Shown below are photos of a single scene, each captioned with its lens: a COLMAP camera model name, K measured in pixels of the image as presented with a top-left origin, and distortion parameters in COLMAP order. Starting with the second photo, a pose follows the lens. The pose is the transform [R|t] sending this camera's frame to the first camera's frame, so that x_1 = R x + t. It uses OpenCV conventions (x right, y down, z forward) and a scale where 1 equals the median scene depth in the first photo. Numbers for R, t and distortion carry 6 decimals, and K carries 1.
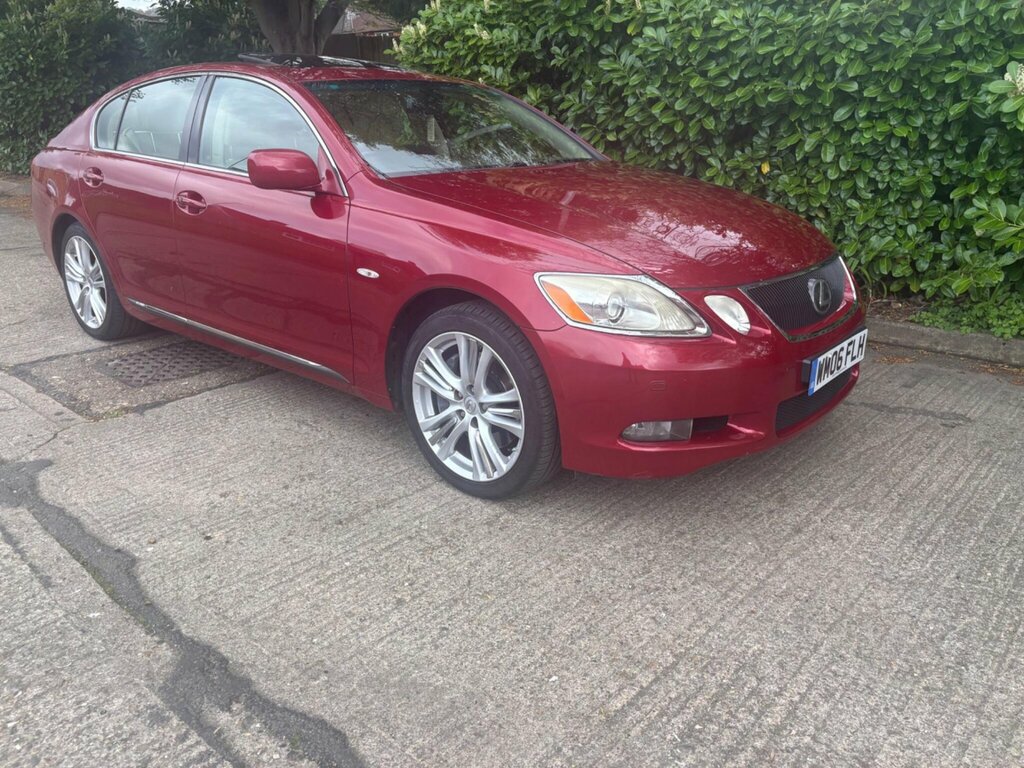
lens RADIAL K [[759.9, 0, 515.4], [0, 759.9, 368.0], [0, 0, 1]] dist [0.053825, -0.052829]
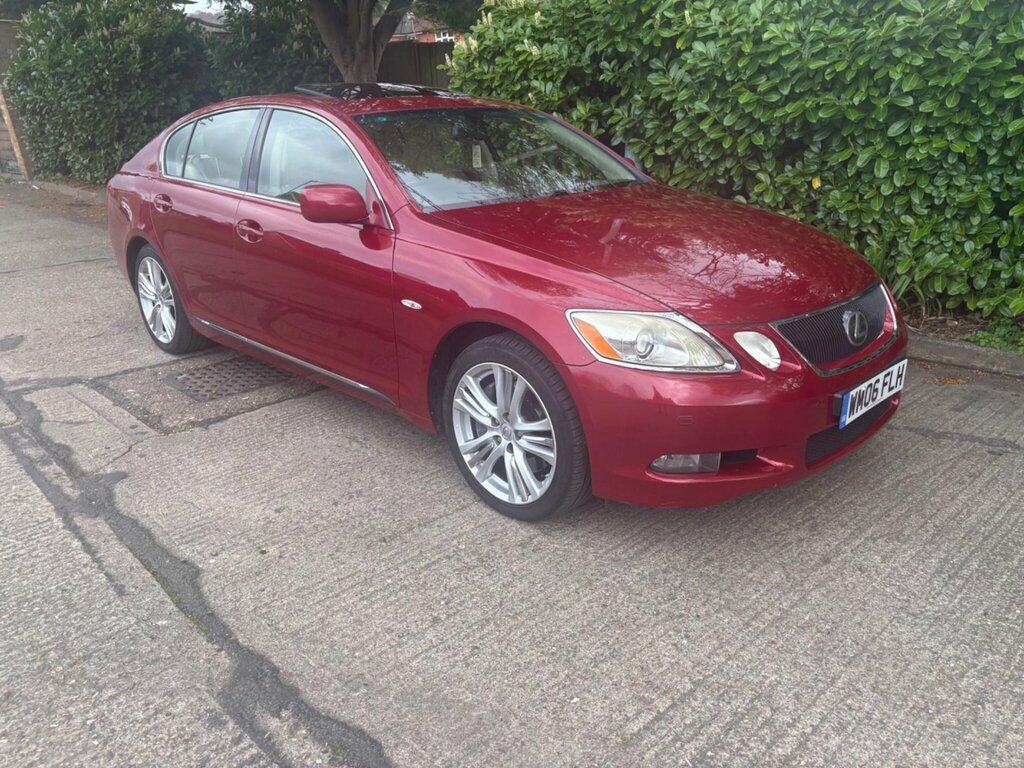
lens RADIAL K [[759.9, 0, 510.2], [0, 759.9, 386.4], [0, 0, 1]] dist [0.053825, -0.052829]
pose [[0.996640, 0.010910, -0.081172, 0.025724], [-0.008650, 0.999566, 0.028153, -0.036902], [0.081444, -0.027357, 0.996302, -0.034840]]
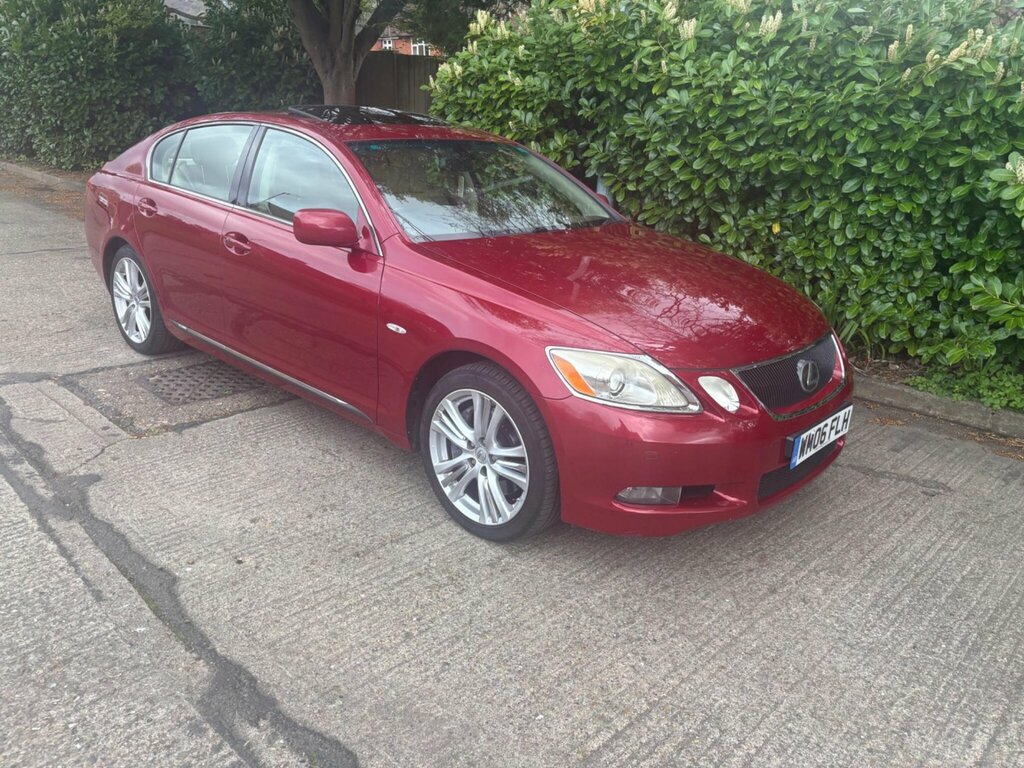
lens RADIAL K [[759.9, 0, 511.8], [0, 759.9, 369.7], [0, 0, 1]] dist [0.053825, -0.052829]
pose [[0.997744, 0.063489, -0.021841, 0.000346], [-0.063591, 0.997968, -0.003994, -0.062979], [0.021543, 0.005374, 0.999753, -0.086605]]
